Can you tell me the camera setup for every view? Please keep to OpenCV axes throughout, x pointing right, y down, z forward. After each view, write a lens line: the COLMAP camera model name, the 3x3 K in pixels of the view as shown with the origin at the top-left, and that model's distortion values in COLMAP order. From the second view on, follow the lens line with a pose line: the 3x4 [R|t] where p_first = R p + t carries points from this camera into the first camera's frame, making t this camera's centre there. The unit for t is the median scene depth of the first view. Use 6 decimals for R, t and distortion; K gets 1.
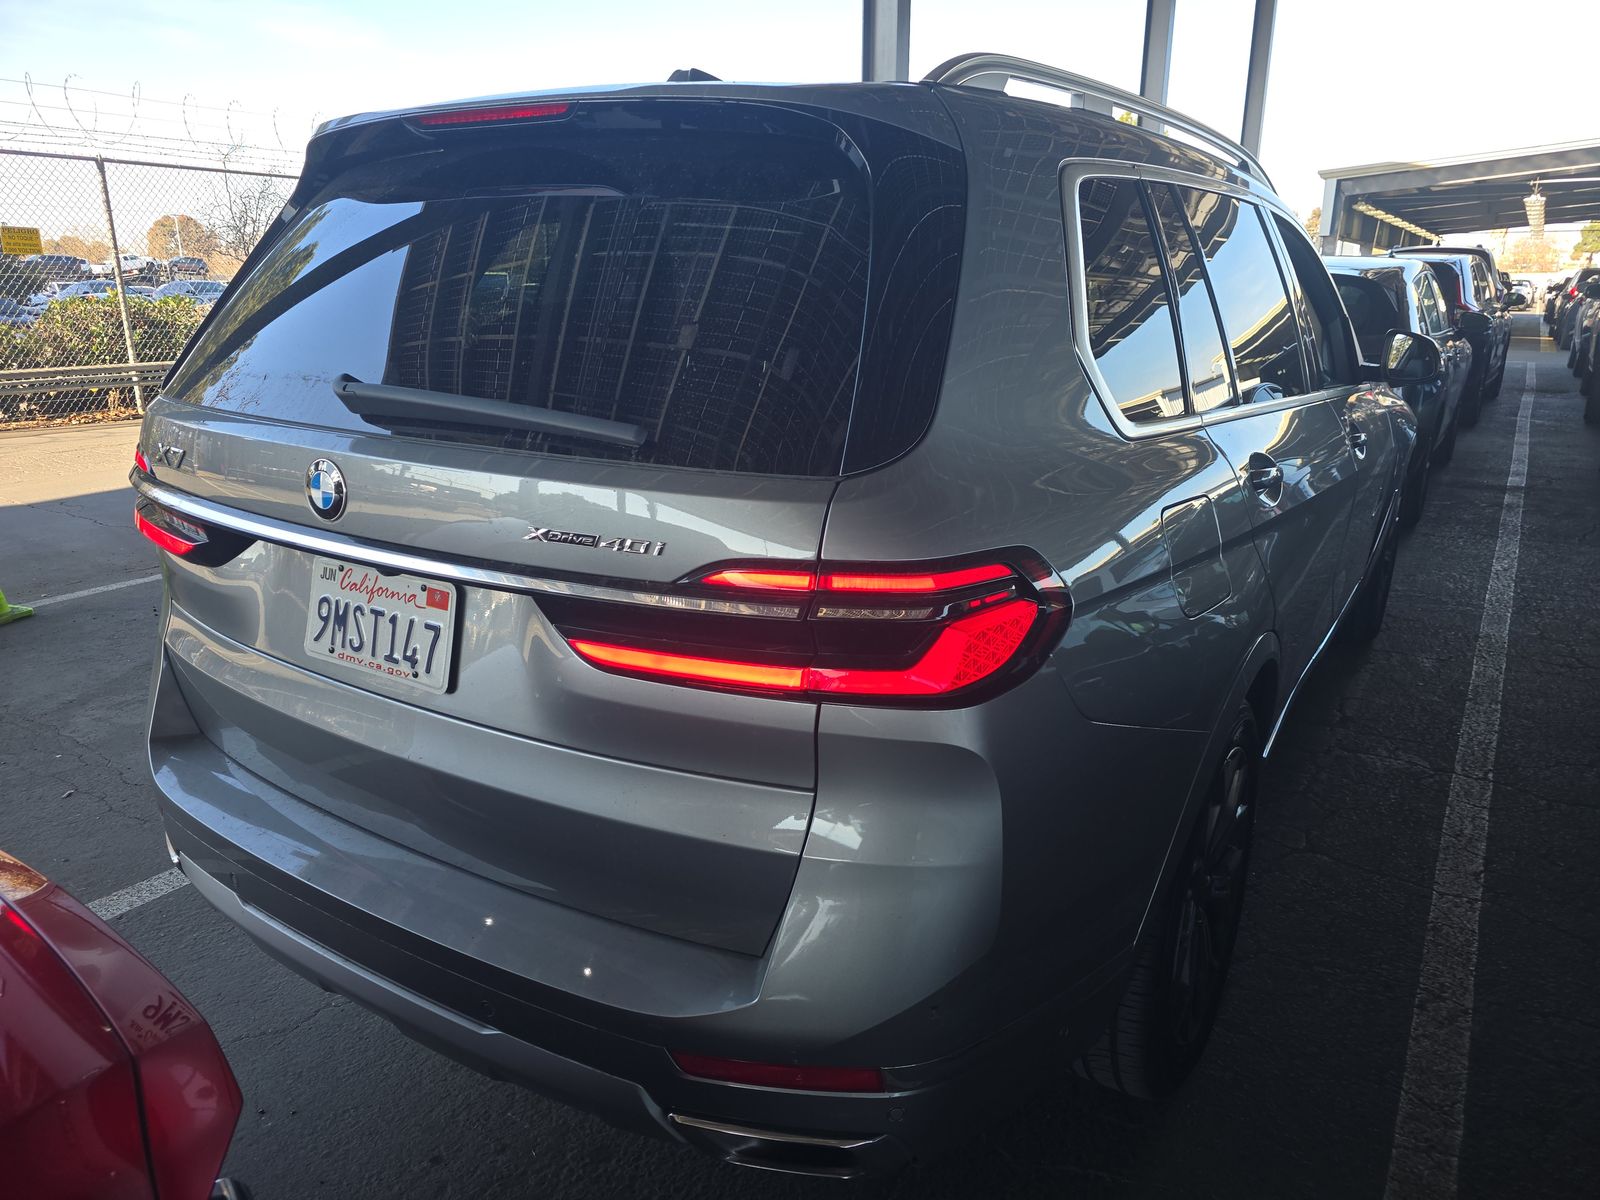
lens RADIAL K [[1101.4, 0, 814.5], [0, 1101.4, 599.9], [0, 0, 1]] dist [0.115545, -0.115657]
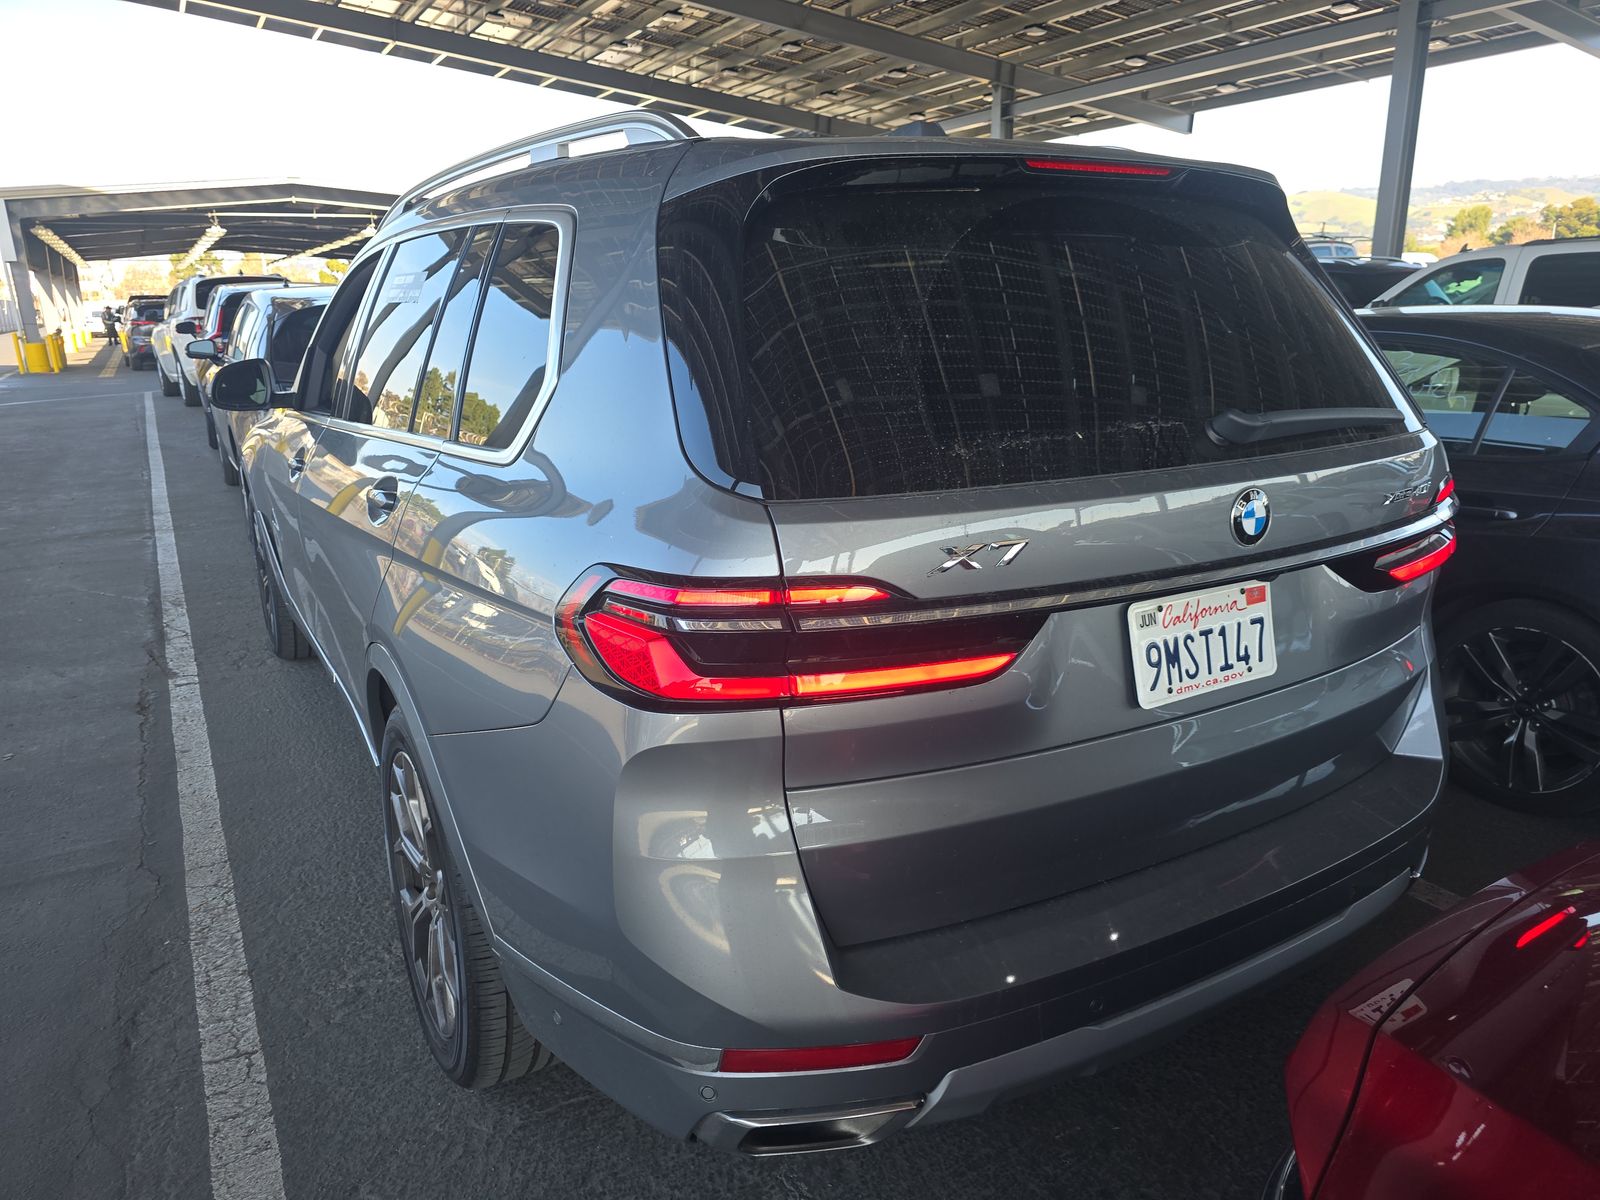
lens RADIAL K [[1101.4, 0, 814.5], [0, 1101.4, 599.9], [0, 0, 1]] dist [0.115545, -0.115657]
pose [[0.417505, -0.250656, 0.873419, -1.437938], [0.269207, 0.952170, 0.144571, -0.266338], [-0.867881, 0.174771, 0.465014, 0.811697]]
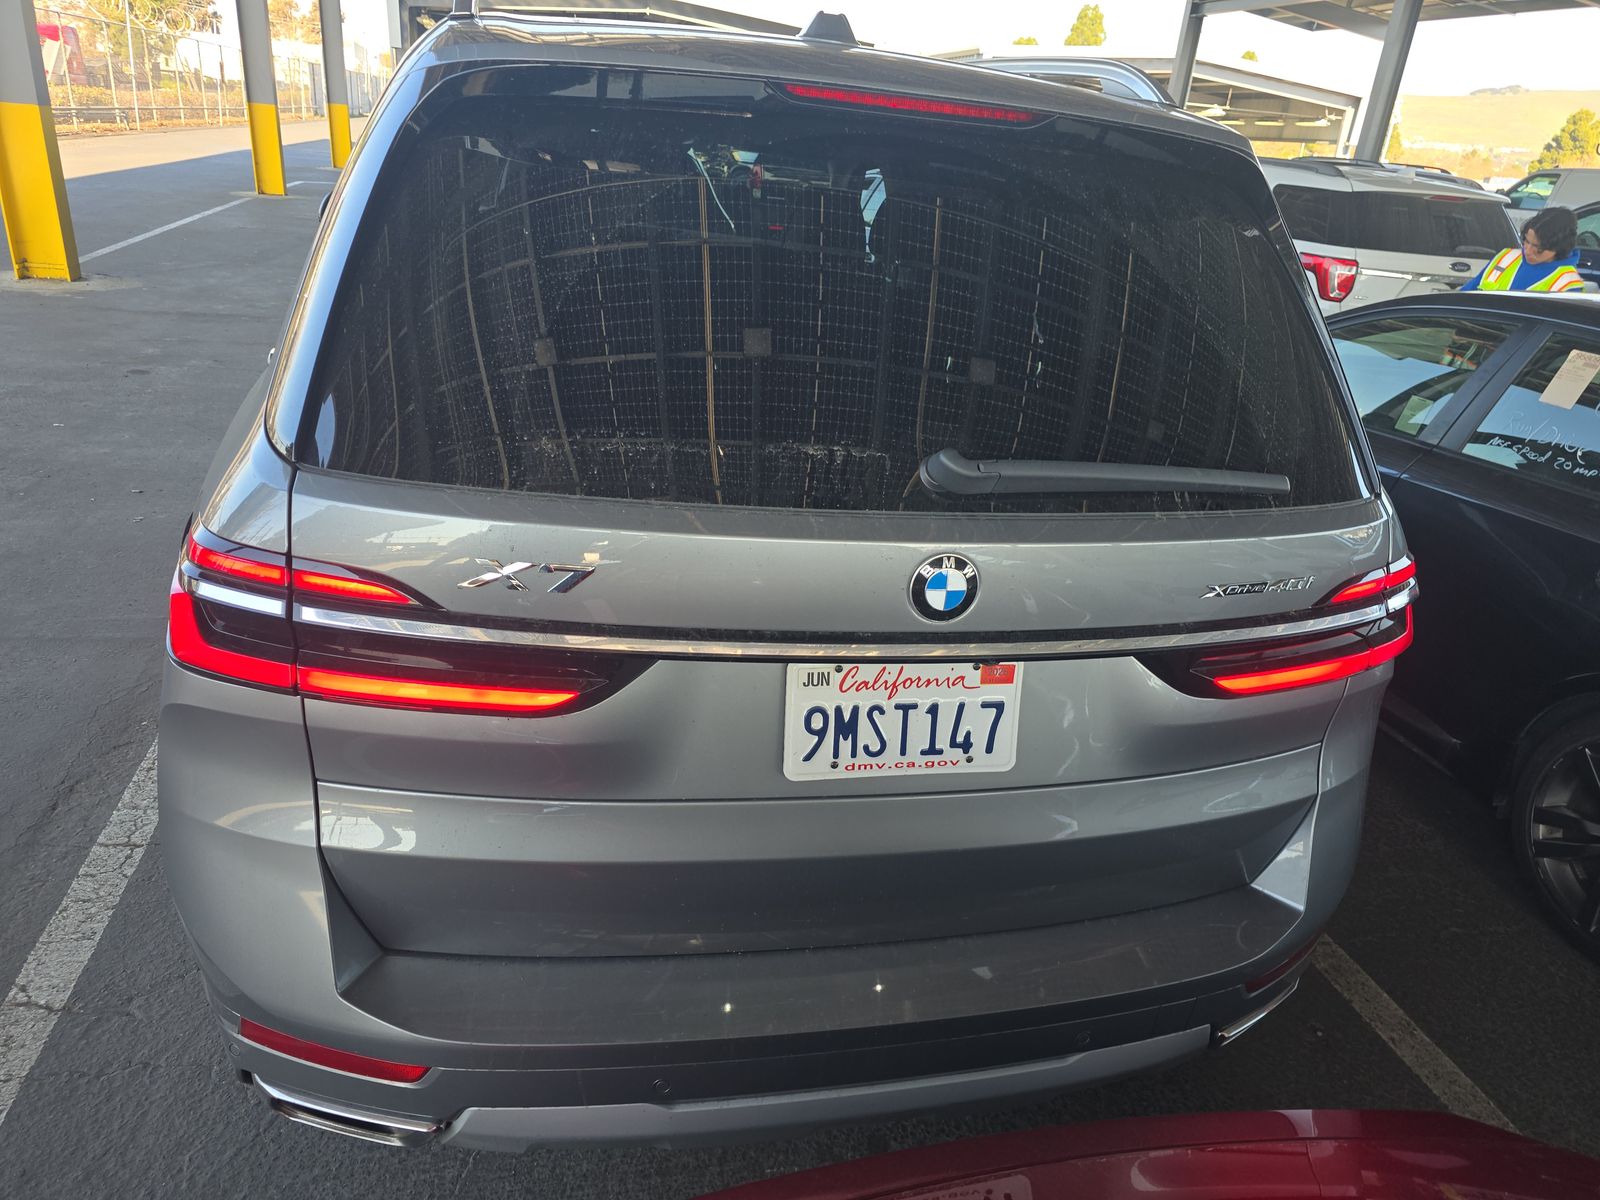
lens RADIAL K [[1101.4, 0, 814.5], [0, 1101.4, 599.9], [0, 0, 1]] dist [0.115545, -0.115657]
pose [[0.674496, -0.229236, 0.701788, -1.011932], [0.114521, 0.971554, 0.207286, -0.253833], [-0.729342, -0.059444, 0.681562, 0.459291]]
